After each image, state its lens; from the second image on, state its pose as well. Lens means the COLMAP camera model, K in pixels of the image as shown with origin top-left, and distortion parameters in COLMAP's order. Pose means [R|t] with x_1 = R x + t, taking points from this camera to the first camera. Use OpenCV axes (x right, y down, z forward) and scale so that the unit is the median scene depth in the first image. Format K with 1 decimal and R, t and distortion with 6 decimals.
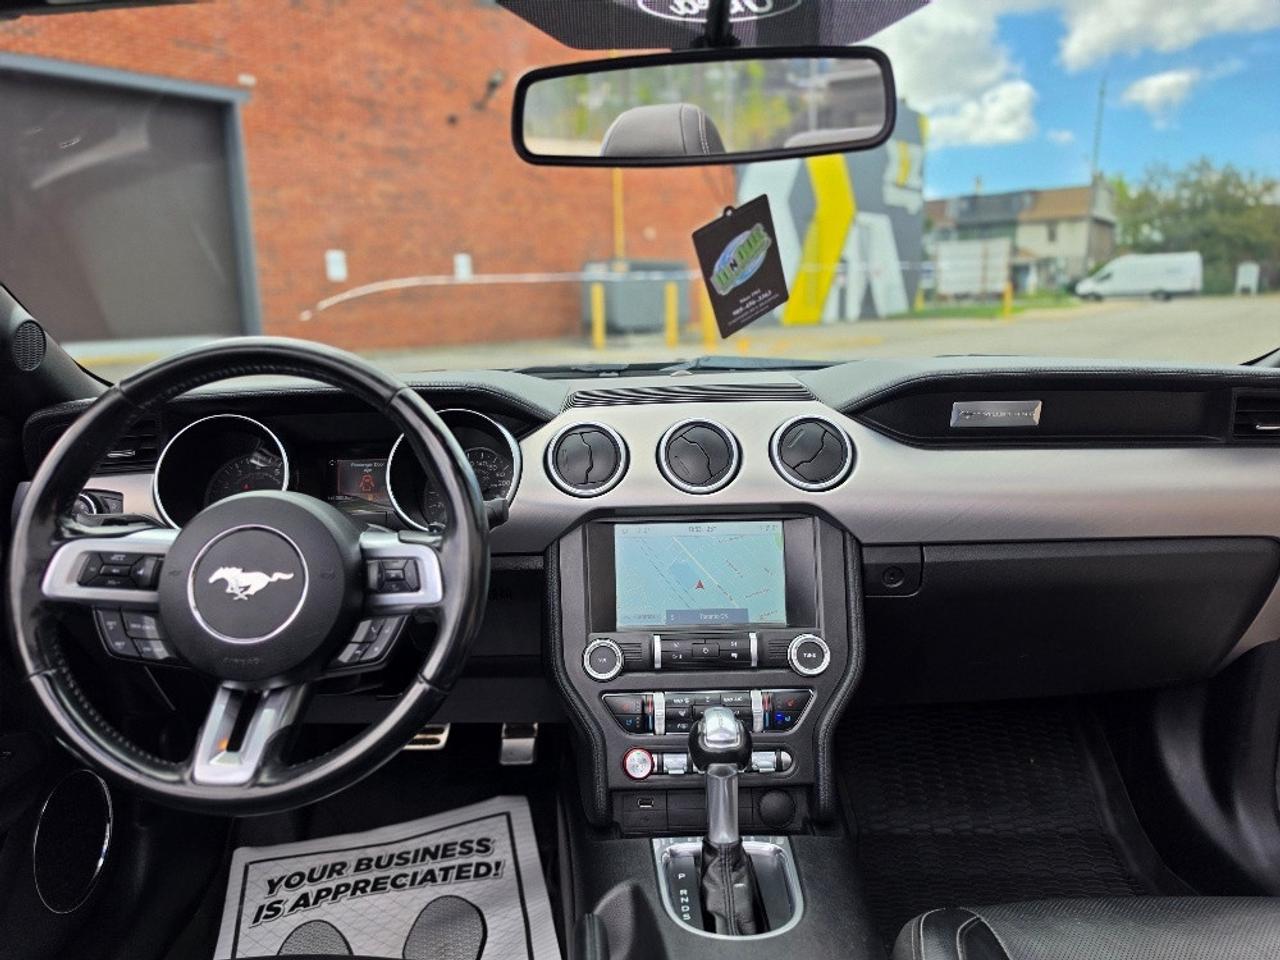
lens RADIAL K [[929.0, 0, 640.0], [0, 929.0, 480.0], [0, 0, 1]] dist [0.081989, -0.138431]
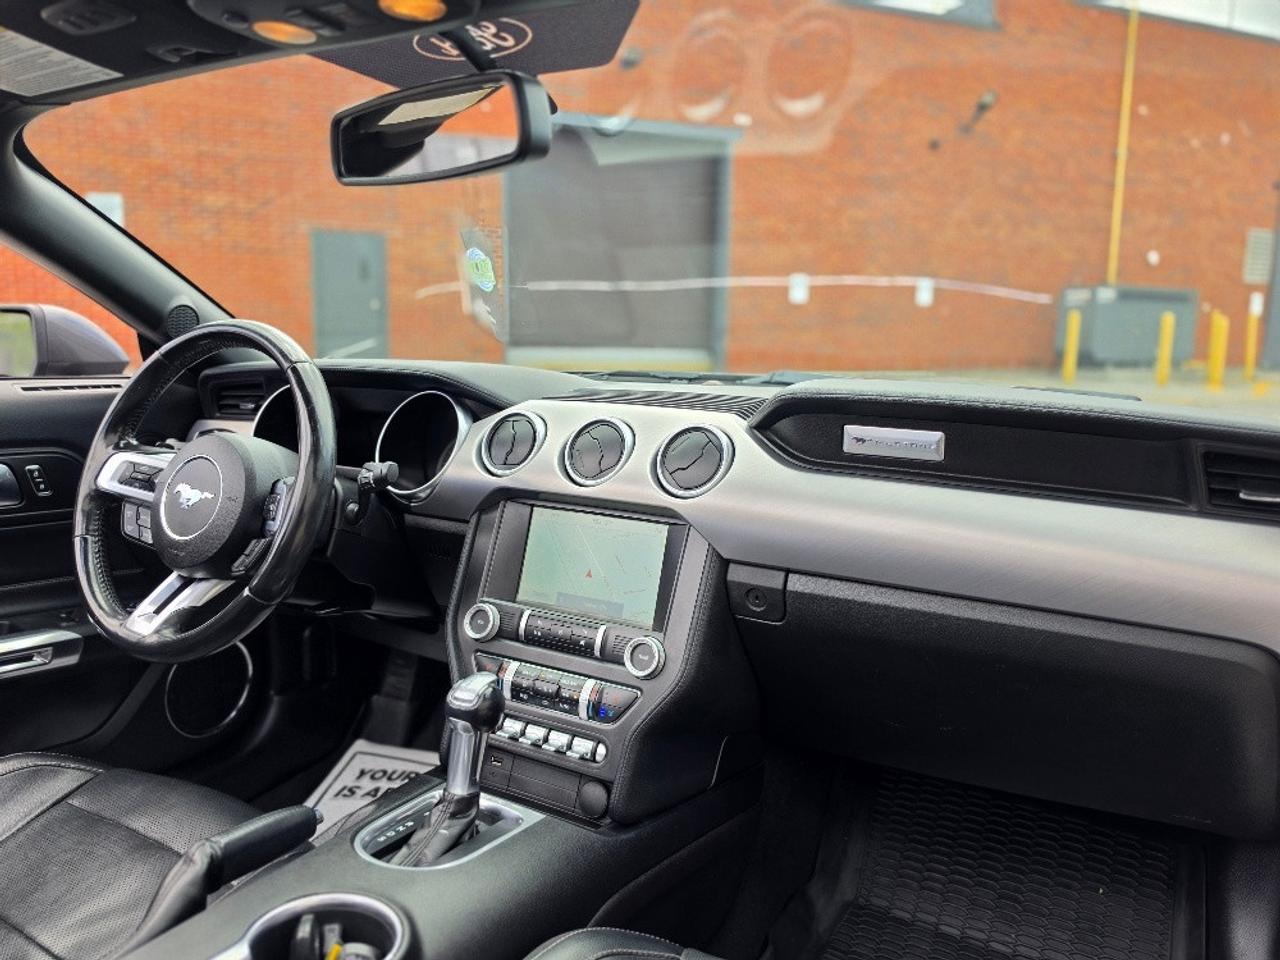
lens RADIAL K [[932.2, 0, 638.9], [0, 932.2, 456.9], [0, 0, 1]] dist [0.077830, -0.126416]
pose [[0.863024, 0.109308, -0.493194, 0.617338], [-0.133772, 0.990907, -0.014466, -0.010806], [0.487128, 0.078460, 0.869799, 0.096881]]
